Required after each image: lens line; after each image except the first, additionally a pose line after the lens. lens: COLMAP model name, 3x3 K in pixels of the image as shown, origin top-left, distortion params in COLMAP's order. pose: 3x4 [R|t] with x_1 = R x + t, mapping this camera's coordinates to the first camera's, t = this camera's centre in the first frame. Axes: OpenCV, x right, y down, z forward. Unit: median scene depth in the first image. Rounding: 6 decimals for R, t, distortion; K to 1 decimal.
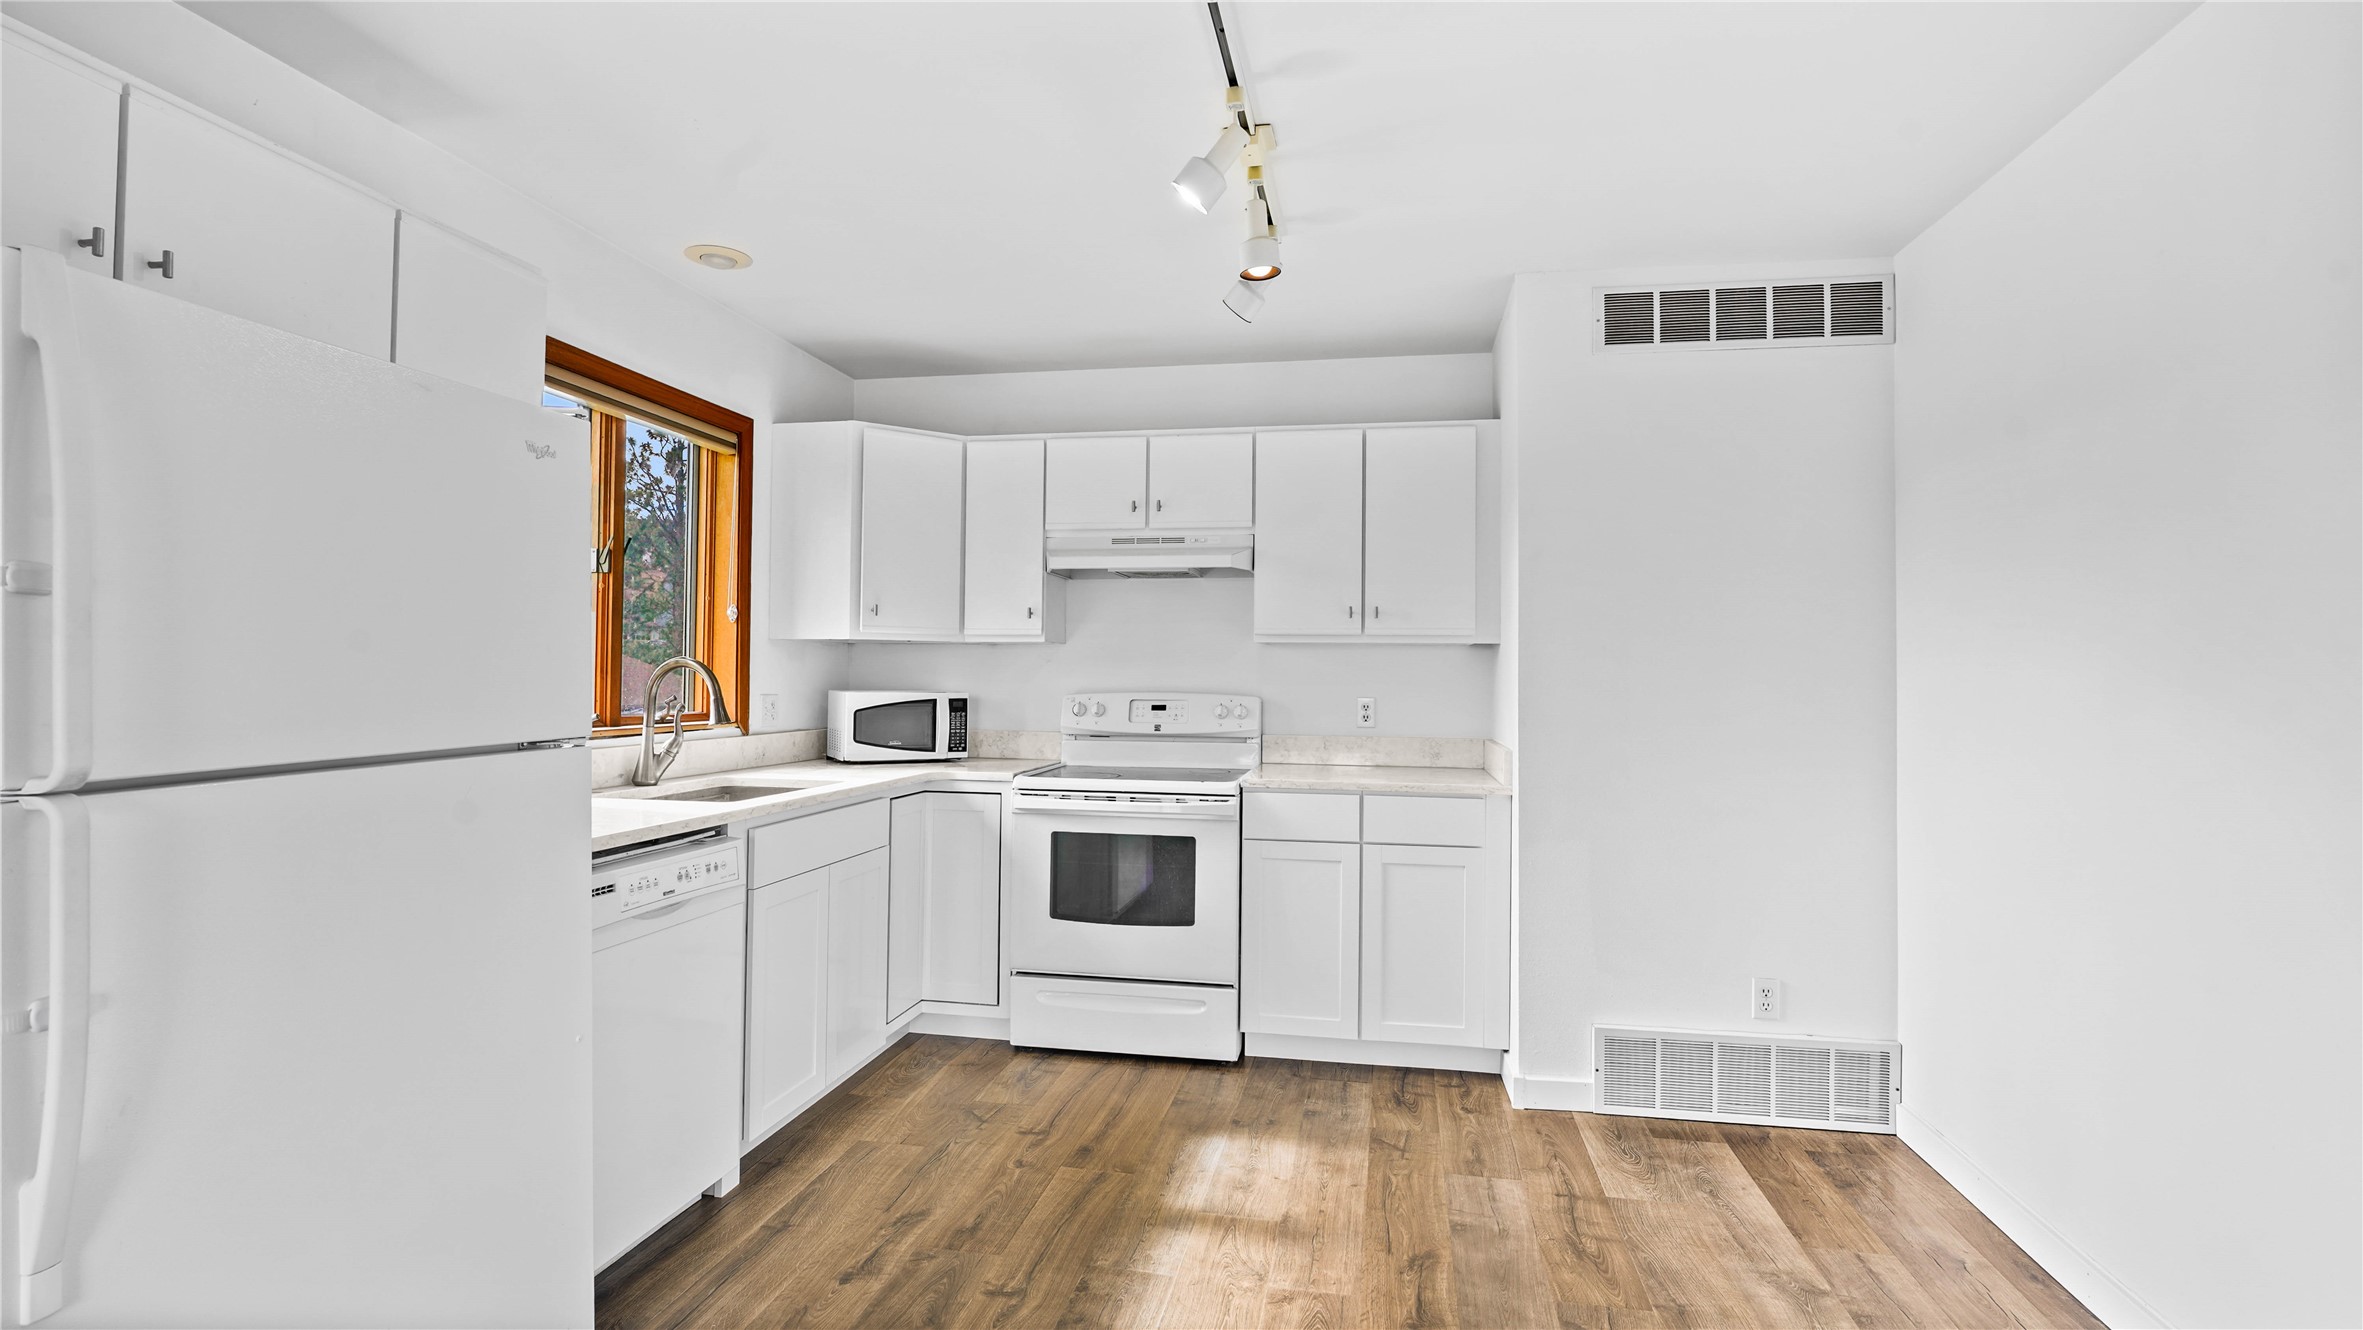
lens RADIAL K [[1087.1, 0, 1182.1], [0, 1087.1, 653.3], [0, 0, 1]] dist [-0.012576, 0.004567]
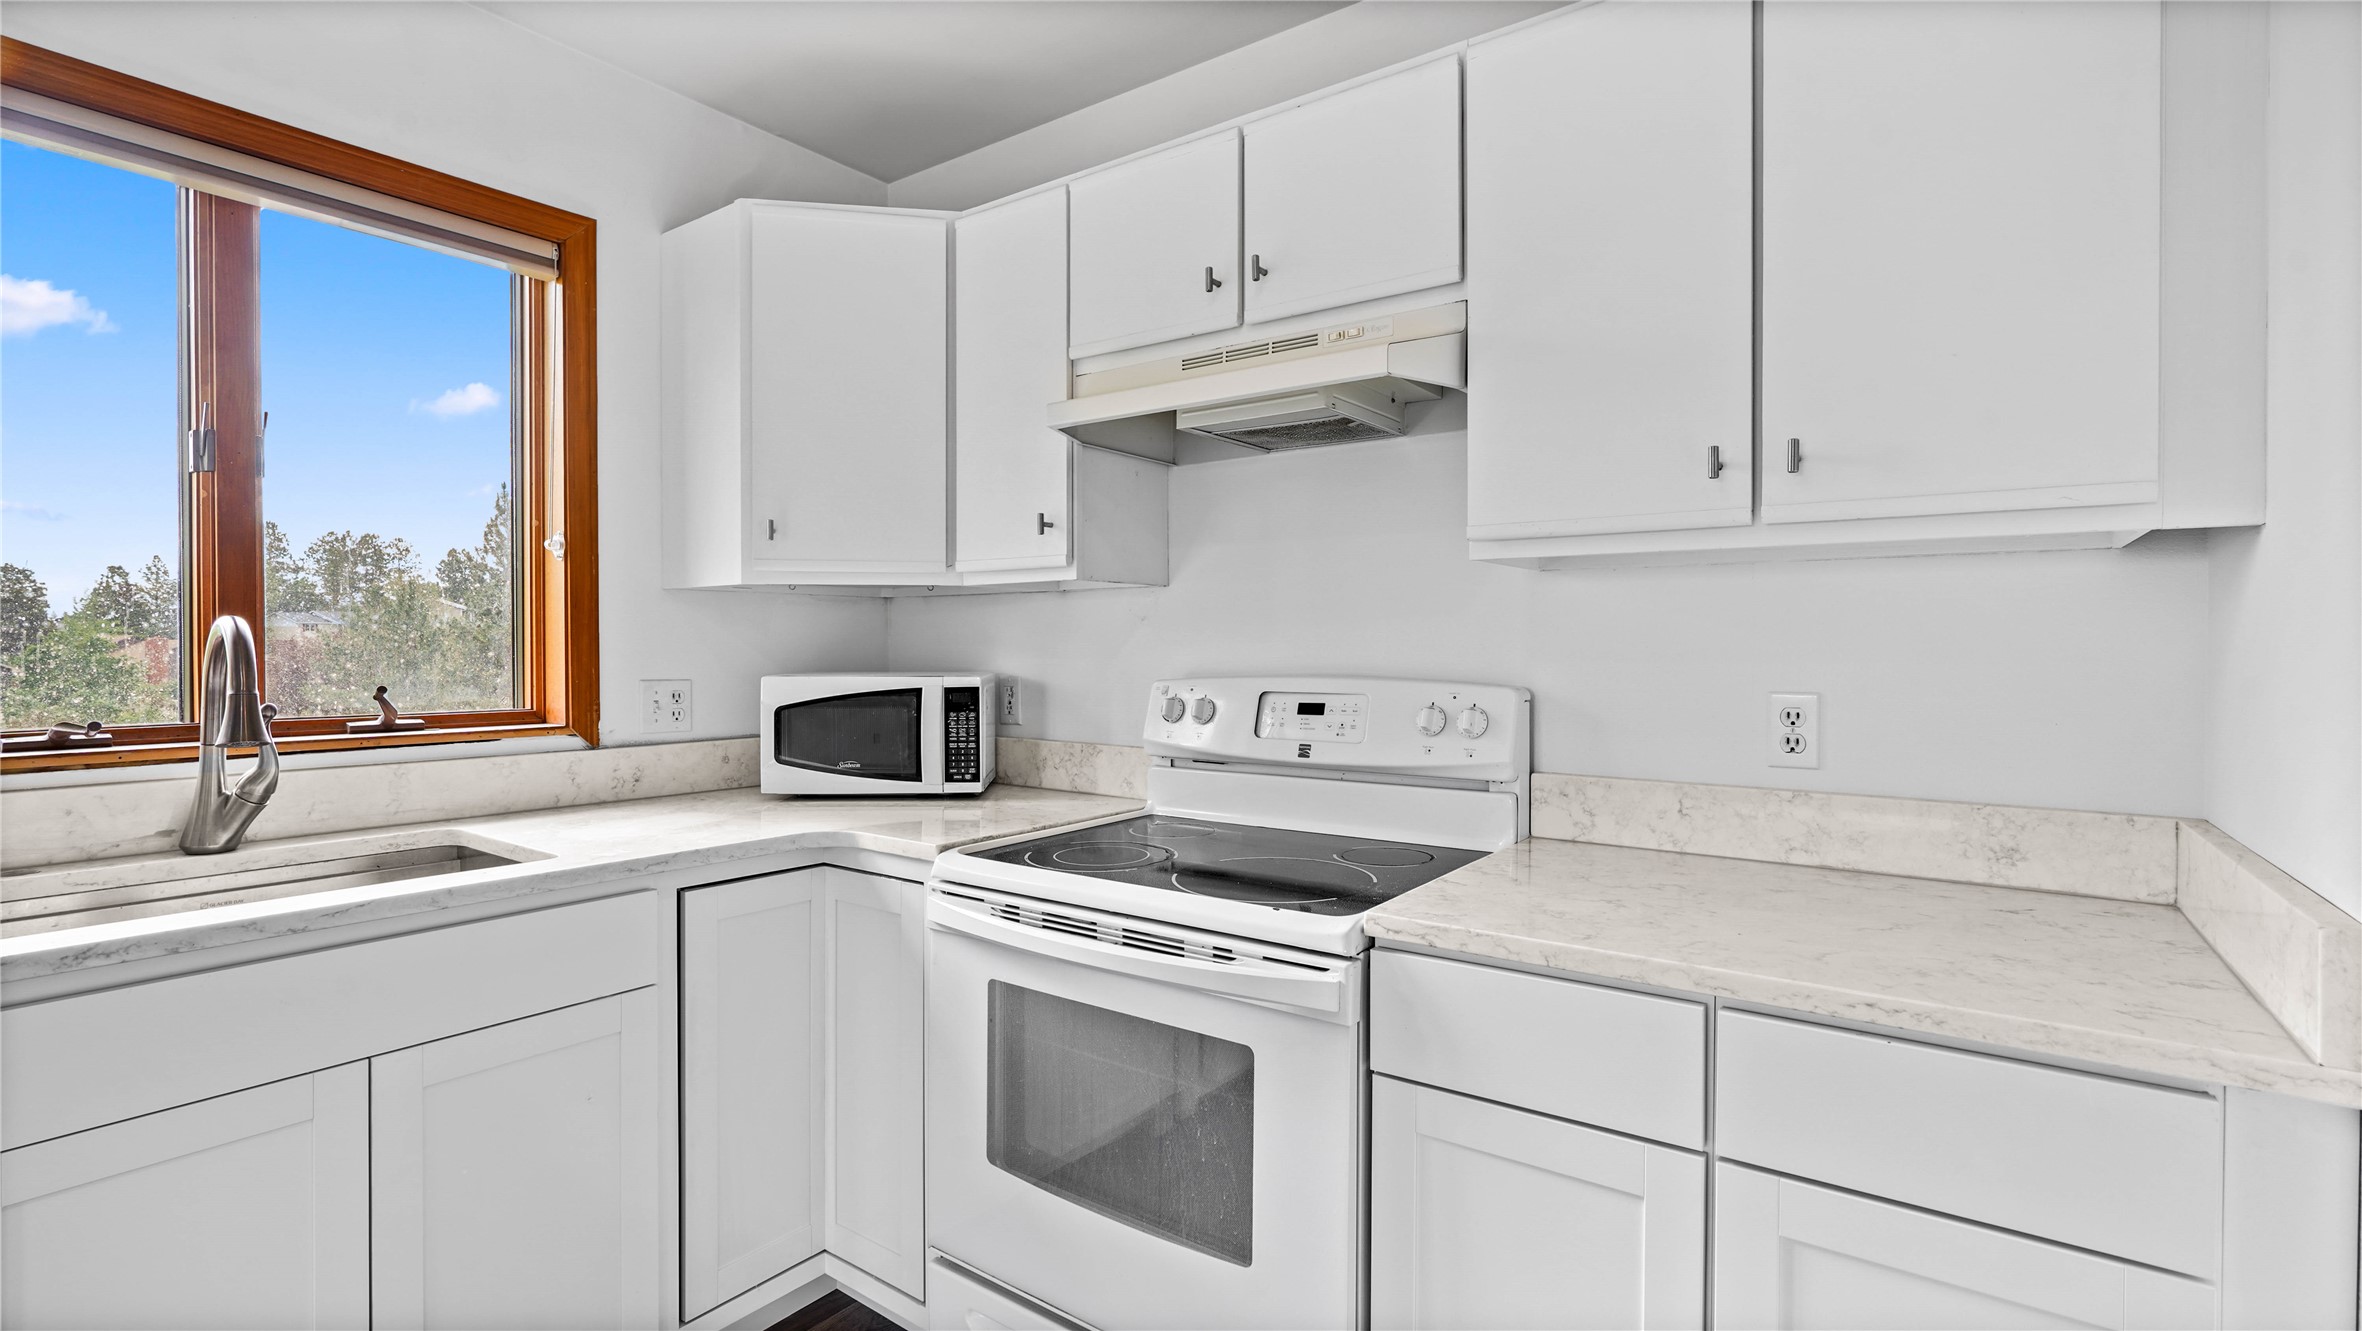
lens RADIAL K [[1075.0, 0, 1198.6], [0, 1075.0, 655.6], [0, 0, 1]] dist [-0.012125, 0.003494]
pose [[0.906269, -0.005003, -0.422673, 0.152548], [0.016899, 0.999559, 0.024402, 0.015356], [0.422364, -0.029258, 0.905954, 0.612334]]
